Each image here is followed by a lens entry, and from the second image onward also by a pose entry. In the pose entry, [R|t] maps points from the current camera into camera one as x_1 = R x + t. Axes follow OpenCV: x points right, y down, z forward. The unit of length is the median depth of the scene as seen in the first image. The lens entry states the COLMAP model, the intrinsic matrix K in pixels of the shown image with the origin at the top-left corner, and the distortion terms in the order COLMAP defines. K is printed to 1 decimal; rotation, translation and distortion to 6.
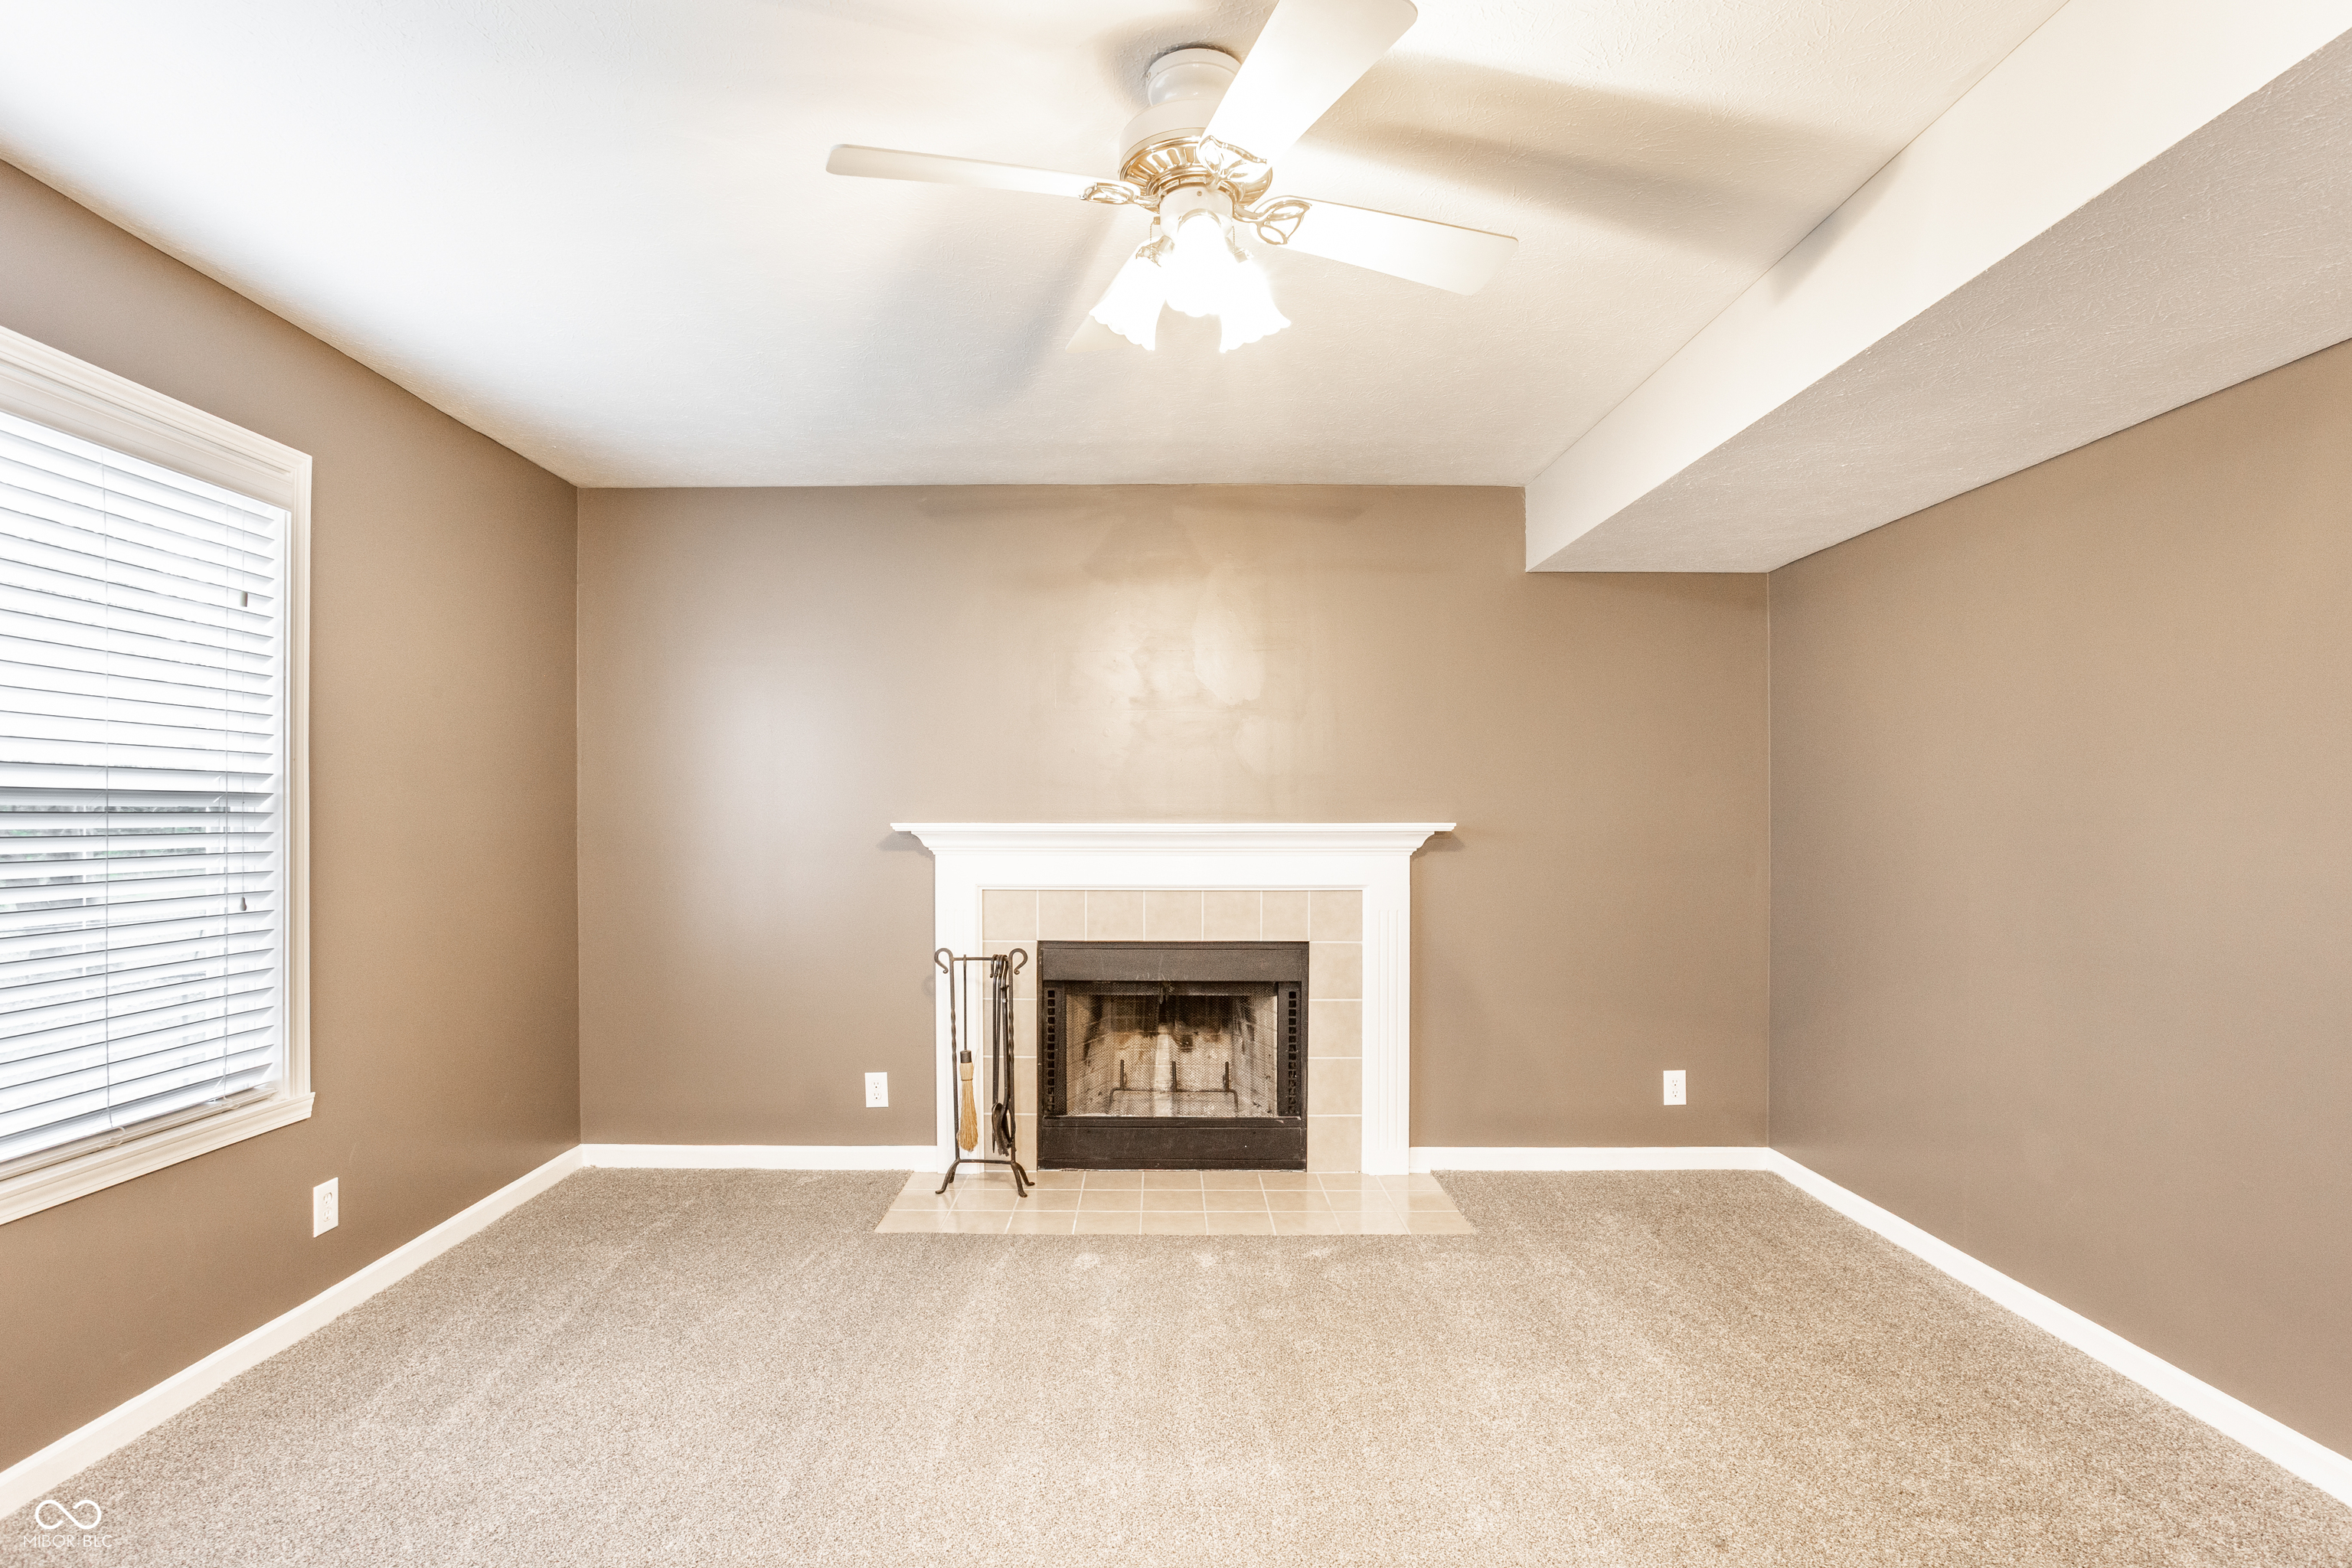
lens RADIAL K [[1171.1, 0, 1193.2], [0, 1171.1, 819.6], [0, 0, 1]] dist [-0.040585, 0.013408]
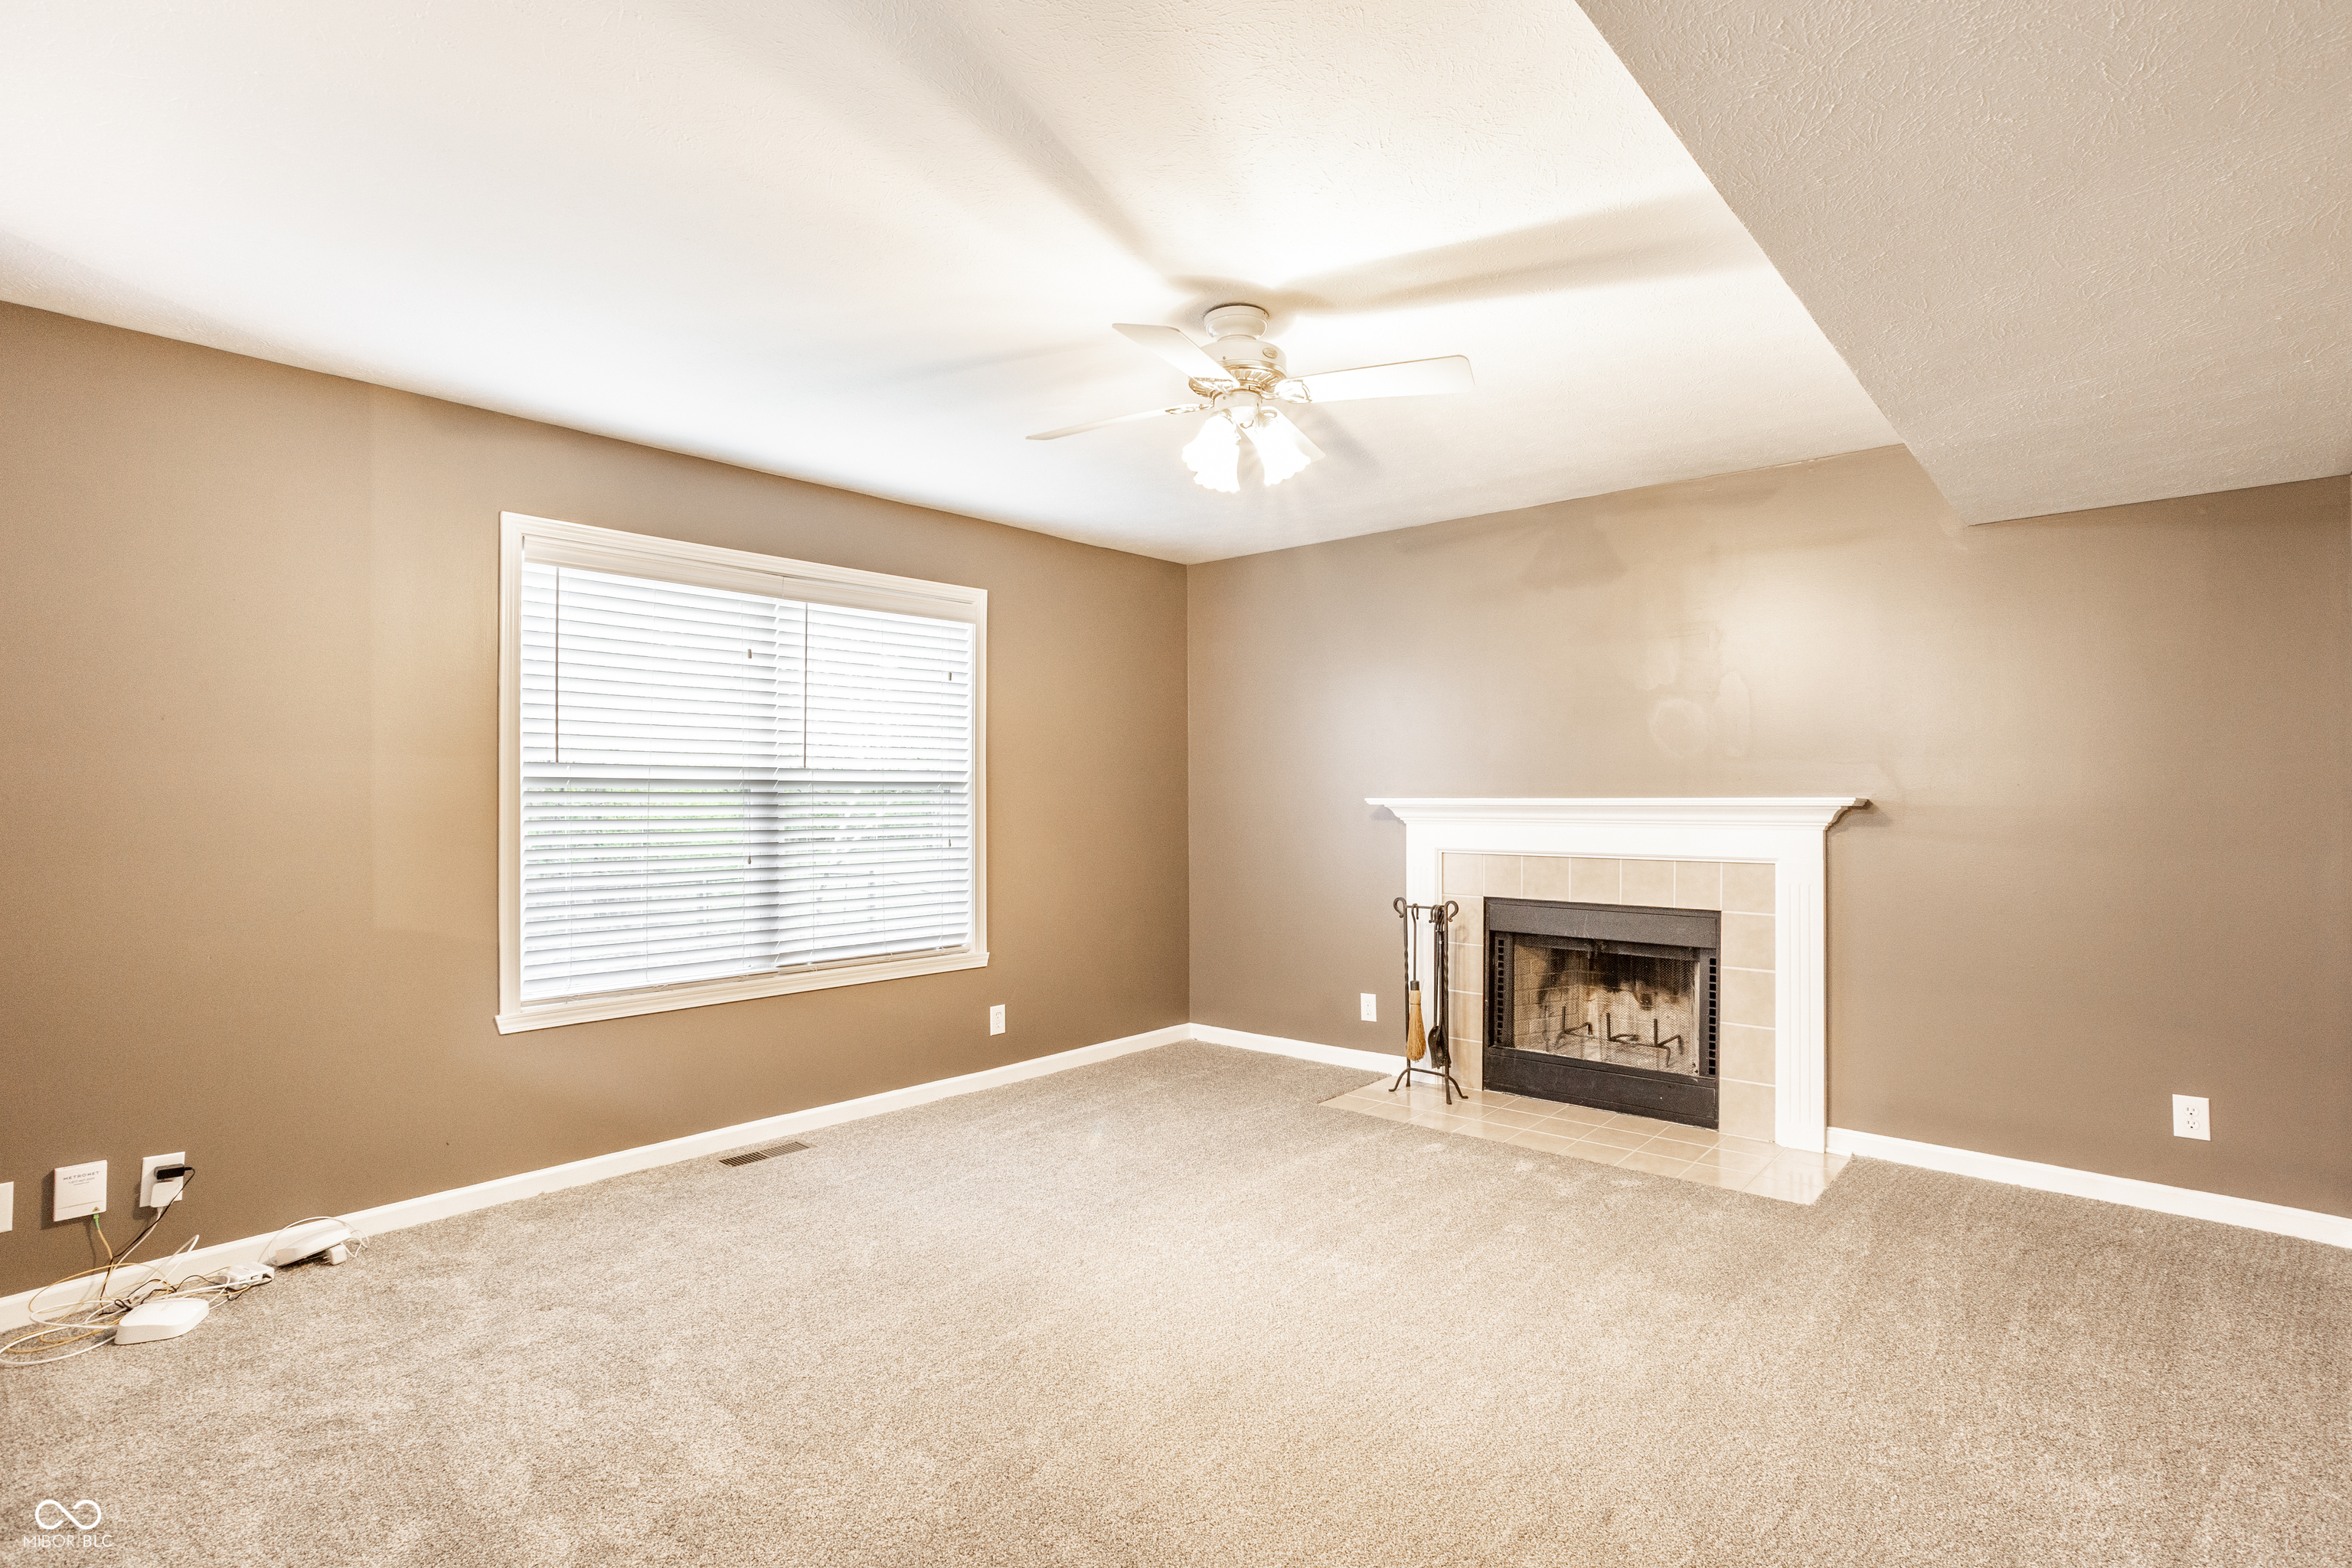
lens RADIAL K [[1171.1, 0, 1173.3], [0, 1171.1, 779.0], [0, 0, 1]] dist [-0.040585, 0.013408]
pose [[0.745454, -0.010915, -0.666468, 0.454008], [0.003781, 0.999919, -0.012147, -0.003044], [0.666546, 0.006535, 0.745435, -0.103749]]
